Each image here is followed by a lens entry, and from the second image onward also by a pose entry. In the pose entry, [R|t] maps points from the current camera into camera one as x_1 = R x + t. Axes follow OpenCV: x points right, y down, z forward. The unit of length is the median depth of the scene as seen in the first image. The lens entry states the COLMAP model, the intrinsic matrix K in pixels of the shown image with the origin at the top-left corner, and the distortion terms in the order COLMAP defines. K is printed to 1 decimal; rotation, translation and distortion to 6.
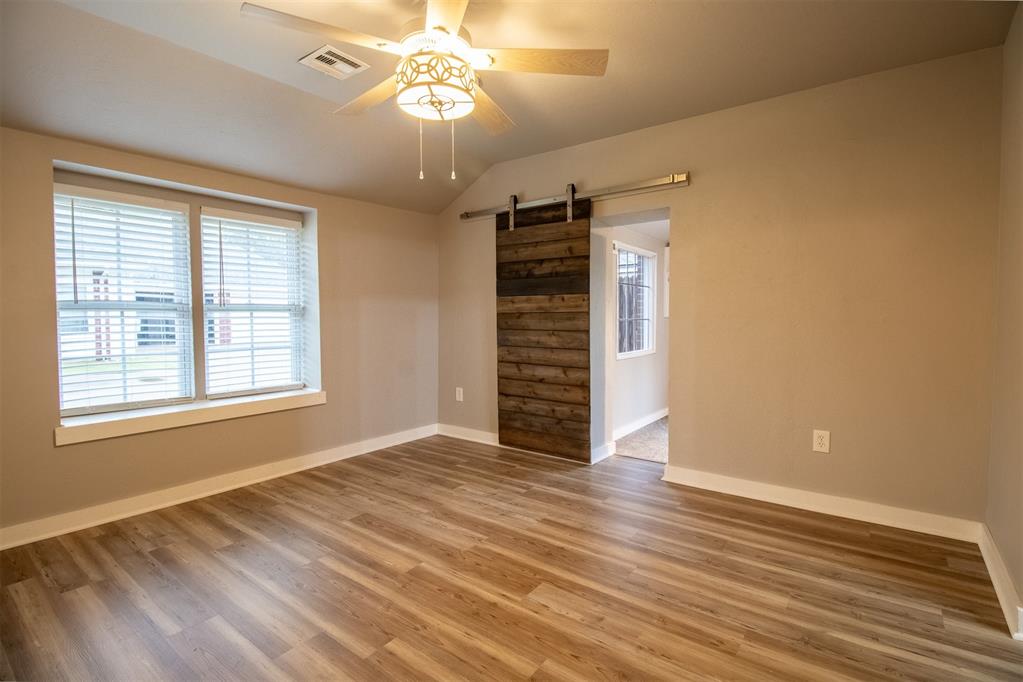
lens RADIAL K [[477.5, 0, 521.1], [0, 477.5, 334.5], [0, 0, 1]] dist [-0.000840, -0.013092]
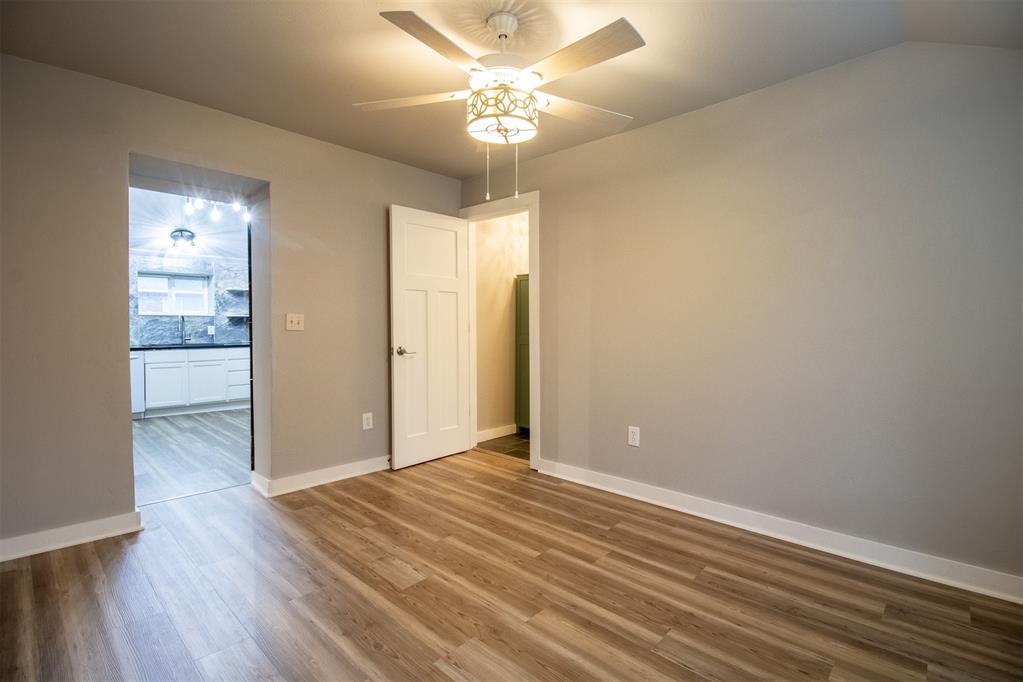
lens RADIAL K [[477.5, 0, 521.1], [0, 477.5, 334.5], [0, 0, 1]] dist [-0.000840, -0.013092]
pose [[-0.993875, 0.000668, 0.110510, -0.173575], [0.006835, 0.998439, 0.055437, -0.038091], [-0.110300, 0.055853, -0.992328, 1.077716]]
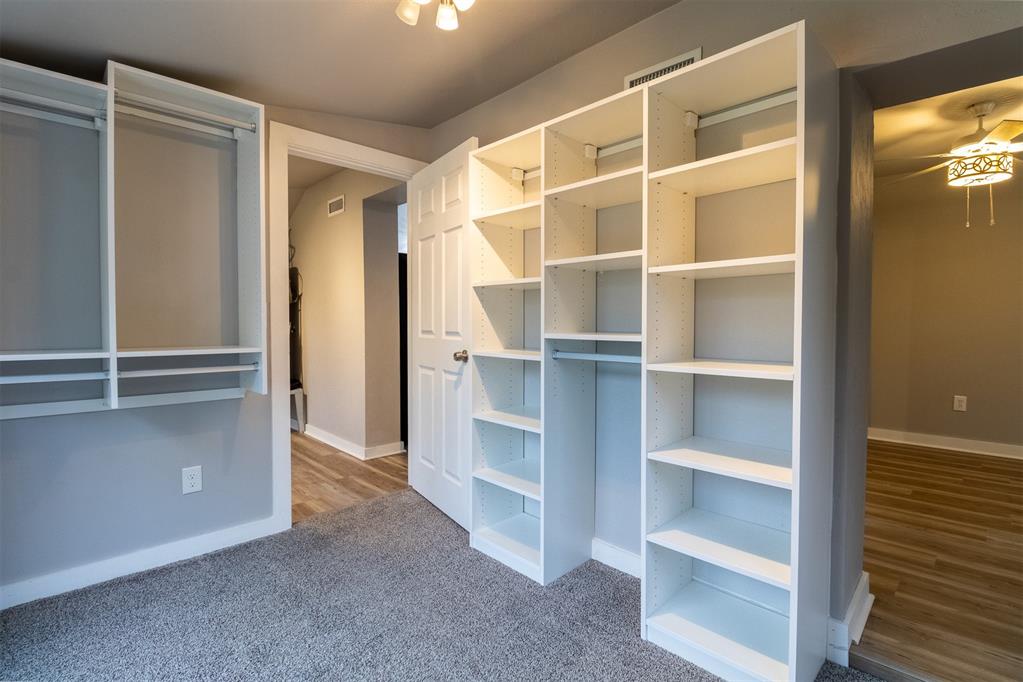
lens RADIAL K [[477.5, 0, 521.1], [0, 477.5, 334.5], [0, 0, 1]] dist [-0.000840, -0.013092]
pose [[-0.987671, -0.002920, 0.156517, 0.553793], [0.006030, 0.998375, 0.056671, -0.032524], [-0.156428, 0.056916, -0.986048, 1.438182]]
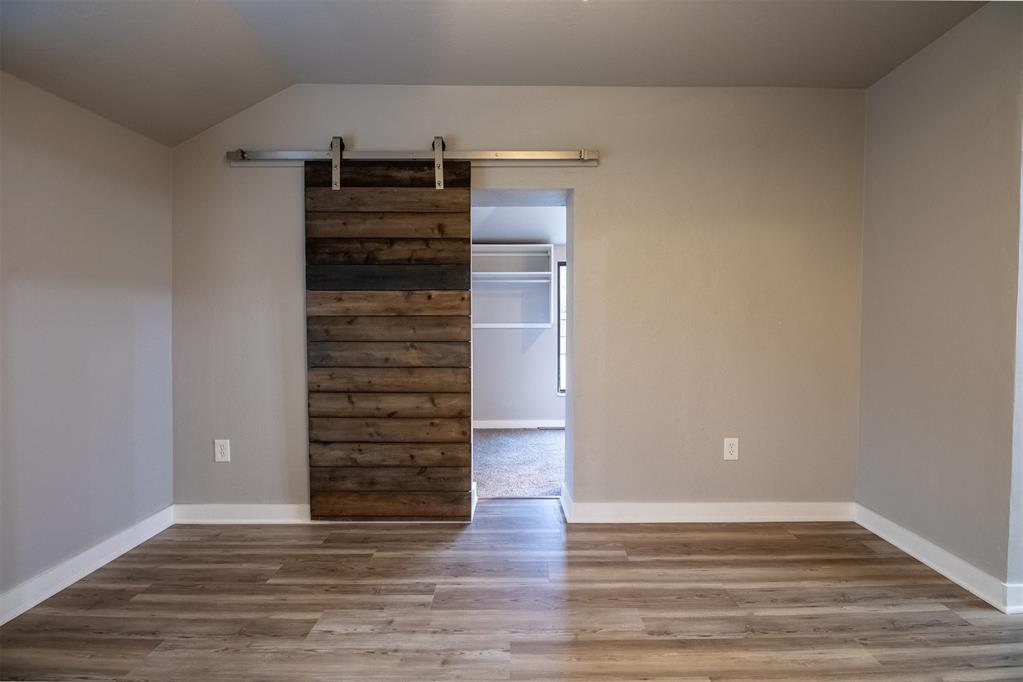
lens RADIAL K [[477.5, 0, 521.1], [0, 477.5, 334.5], [0, 0, 1]] dist [-0.000840, -0.013092]
pose [[0.797748, -0.013392, 0.602842, -0.231729], [0.020835, 0.999769, -0.005361, -0.012272], [-0.602630, 0.016837, 0.797843, 0.357000]]
